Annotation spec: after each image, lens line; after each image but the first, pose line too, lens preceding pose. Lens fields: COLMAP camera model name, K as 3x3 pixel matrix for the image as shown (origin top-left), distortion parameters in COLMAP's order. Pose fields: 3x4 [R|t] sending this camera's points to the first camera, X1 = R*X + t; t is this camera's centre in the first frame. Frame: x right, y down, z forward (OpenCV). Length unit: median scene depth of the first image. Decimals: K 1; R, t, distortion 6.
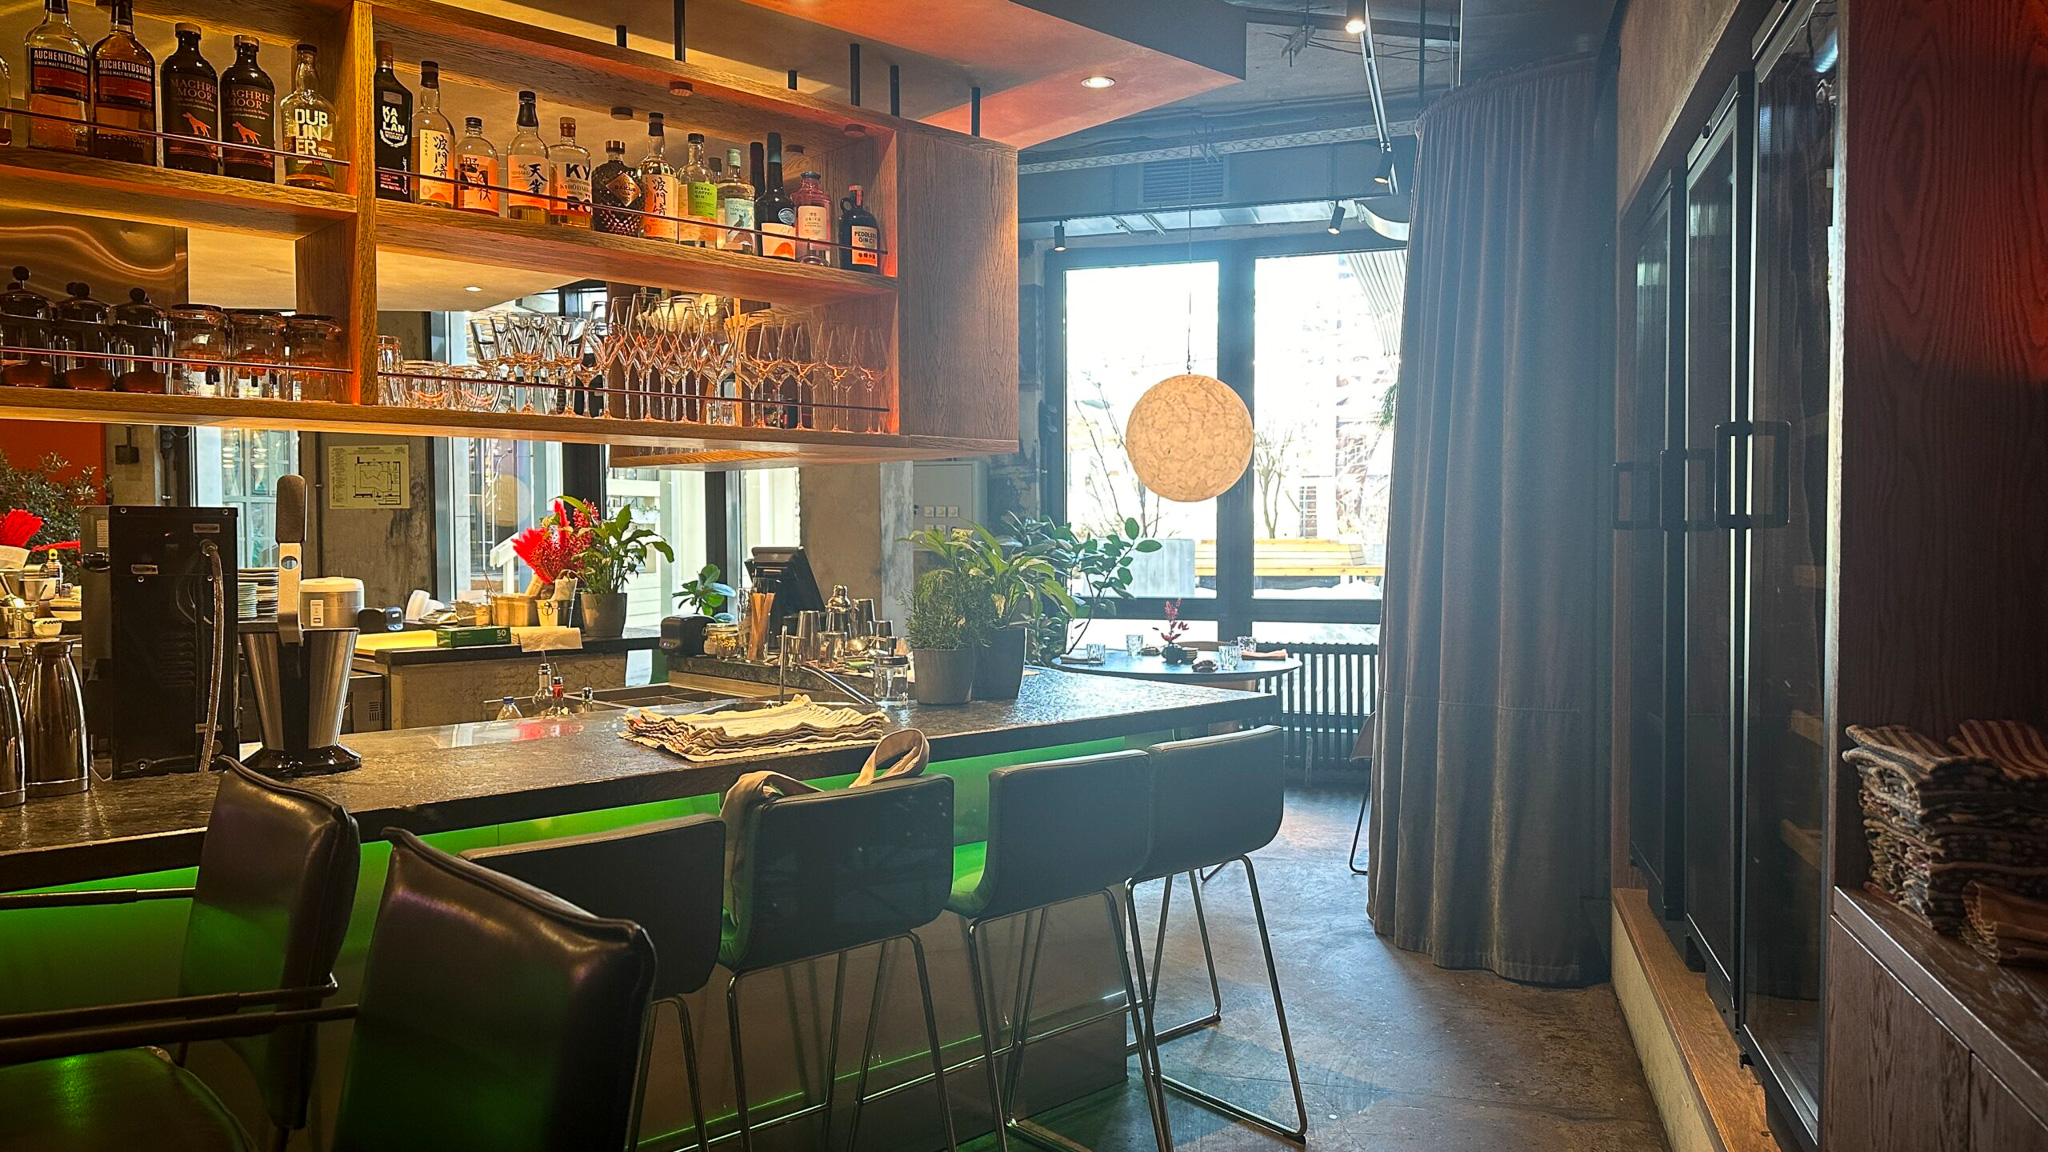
lens RADIAL K [[1418.6, 0, 998.8], [0, 1418.6, 583.9], [0, 0, 1]] dist [0.077769, -0.095256]
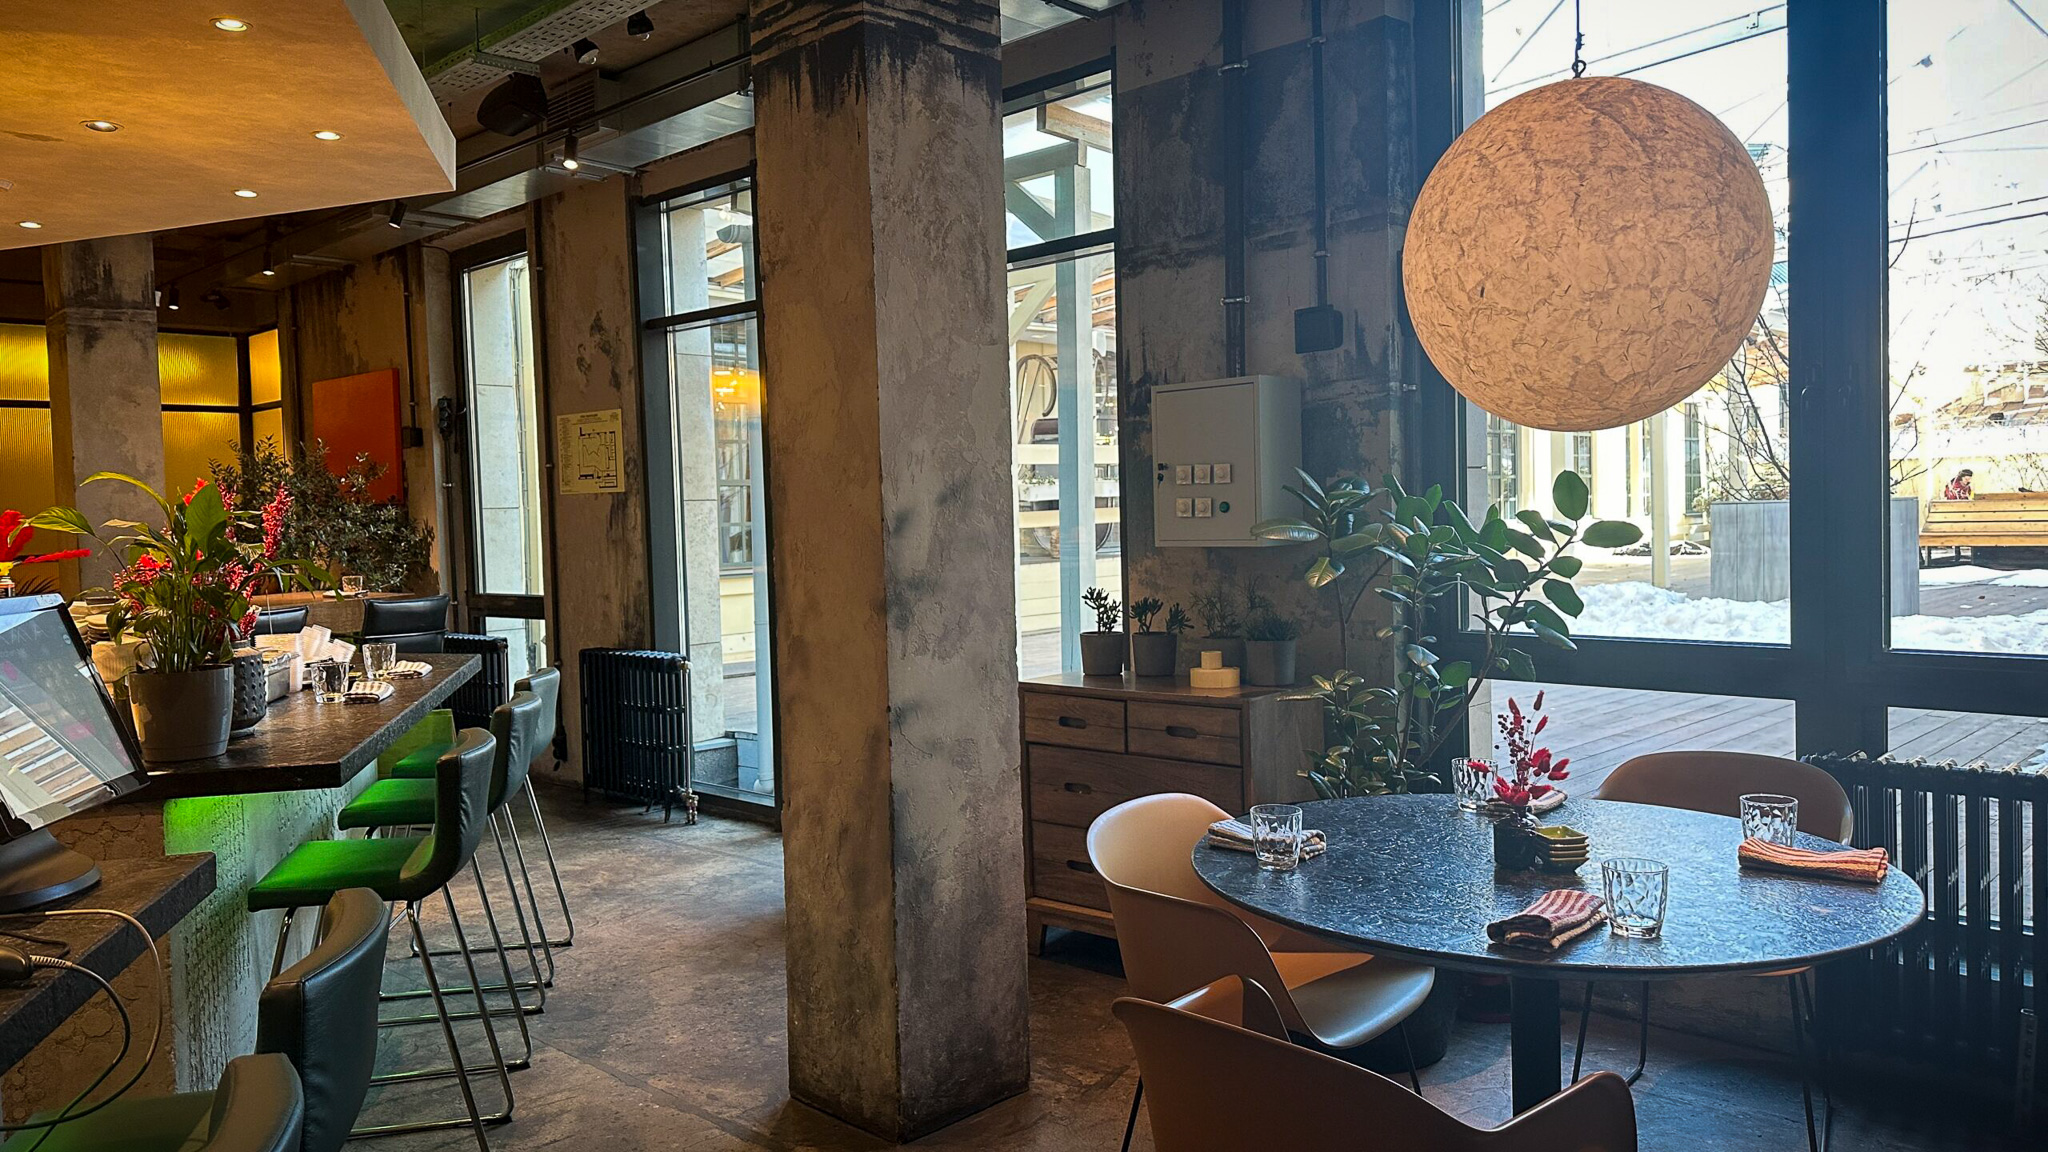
lens RADIAL K [[1418.6, 0, 1007.9], [0, 1418.6, 570.0], [0, 0, 1]] dist [0.077769, -0.095256]
pose [[0.888523, -0.001566, -0.458829, 0.157225], [0.008367, 0.999883, 0.012789, -0.024421], [0.458755, -0.015202, 0.888433, 0.541893]]
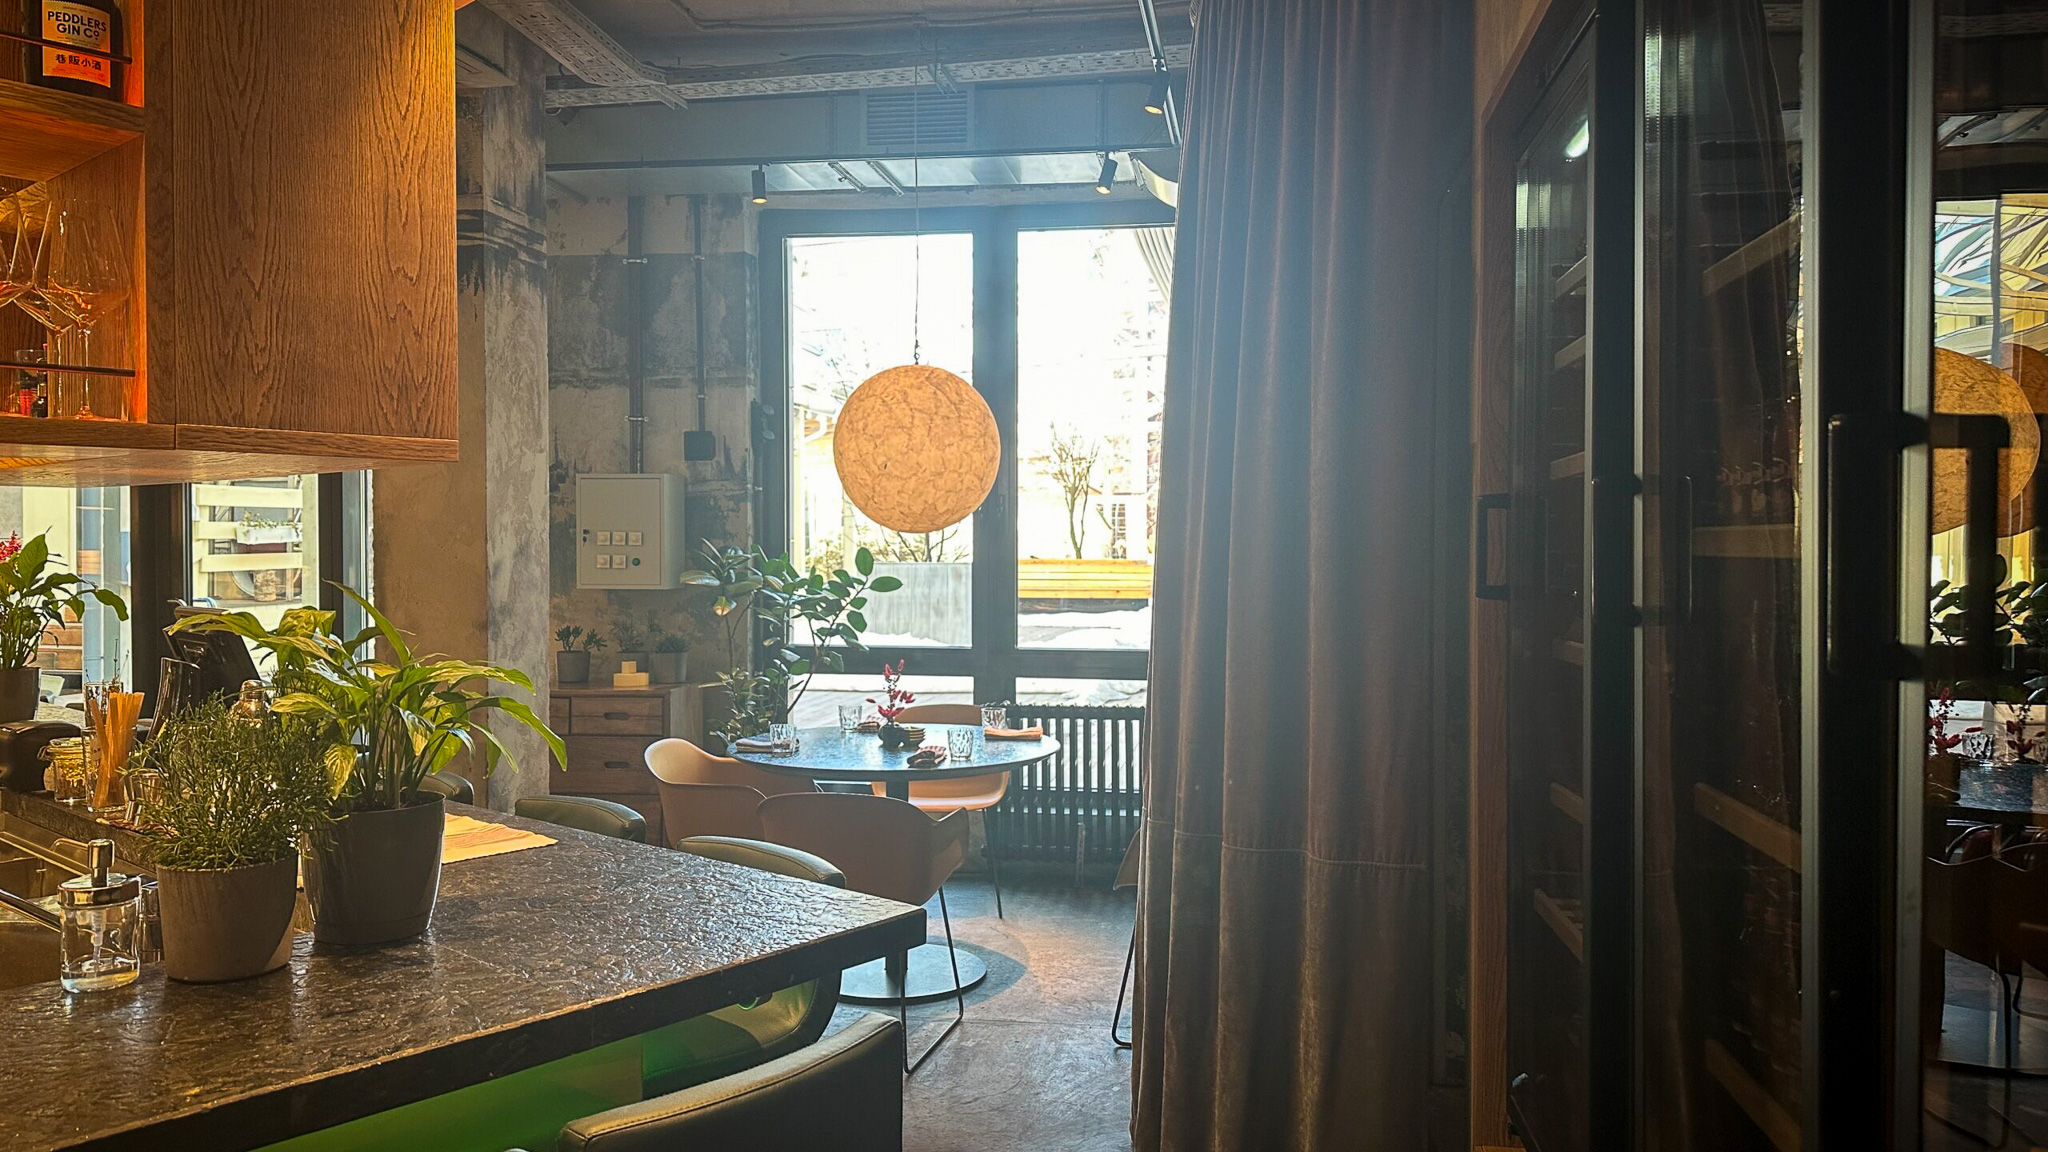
lens RADIAL K [[1418.6, 0, 1026.5], [0, 1418.6, 571.3], [0, 0, 1]] dist [0.077769, -0.095256]
pose [[0.989627, 0.003052, 0.143625, 0.075268], [-0.000459, 0.999836, -0.018080, -0.021116], [-0.143657, 0.017826, 0.989467, 0.217780]]
